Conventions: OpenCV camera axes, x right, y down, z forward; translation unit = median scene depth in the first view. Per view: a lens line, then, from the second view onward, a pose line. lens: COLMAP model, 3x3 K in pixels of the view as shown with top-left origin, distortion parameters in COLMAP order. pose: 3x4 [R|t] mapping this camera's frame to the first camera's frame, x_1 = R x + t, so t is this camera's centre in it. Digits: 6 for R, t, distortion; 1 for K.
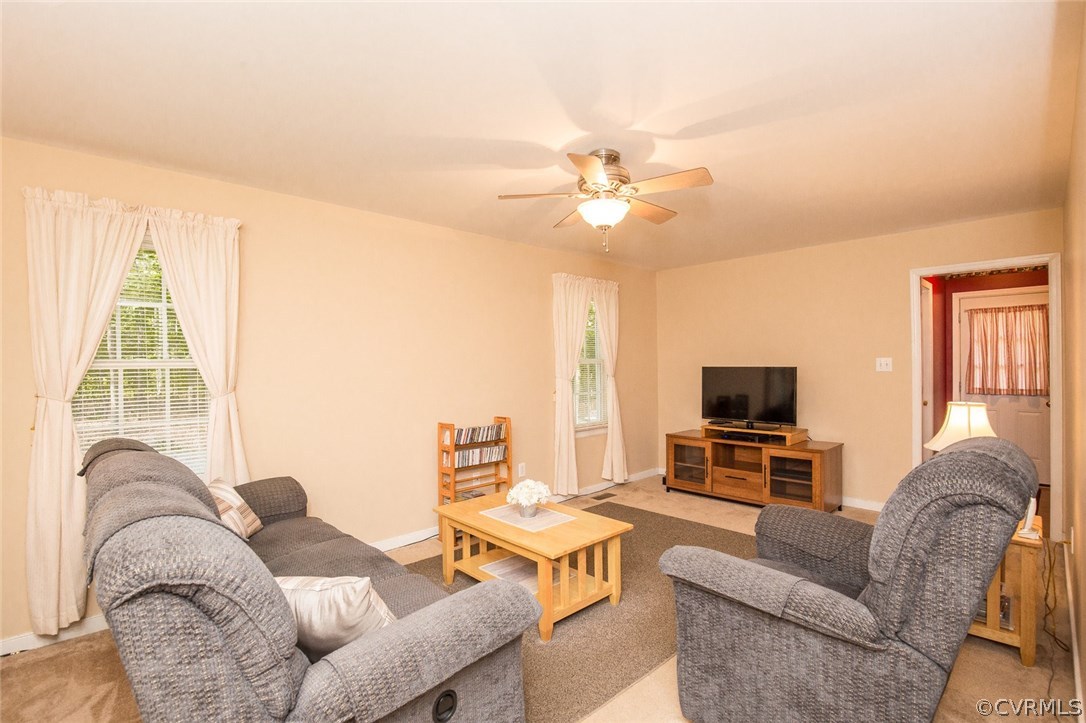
lens RADIAL K [[502.5, 0, 543.0], [0, 502.5, 361.5], [0, 0, 1]] dist [-0.001720, -0.000322]
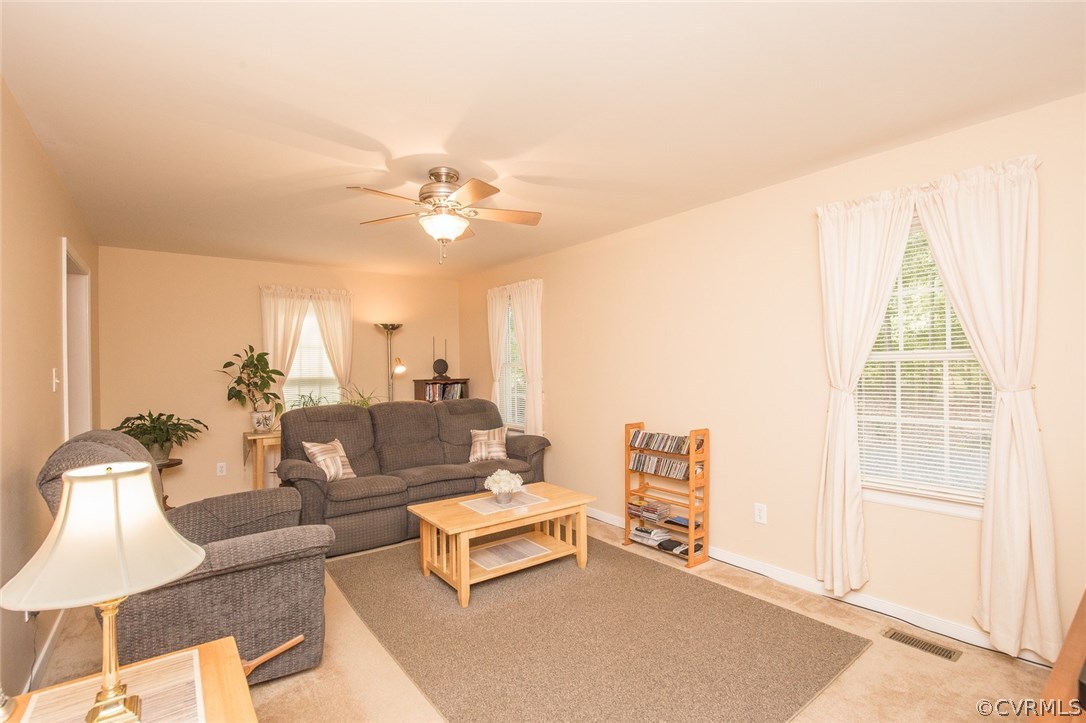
lens RADIAL K [[502.5, 0, 543.0], [0, 502.5, 361.5], [0, 0, 1]] dist [-0.001720, -0.000322]
pose [[-0.090518, 0.008269, -0.995860, 0.670094], [0.017021, 0.999832, 0.006755, -0.007378], [0.995749, -0.016339, -0.090644, 0.745276]]
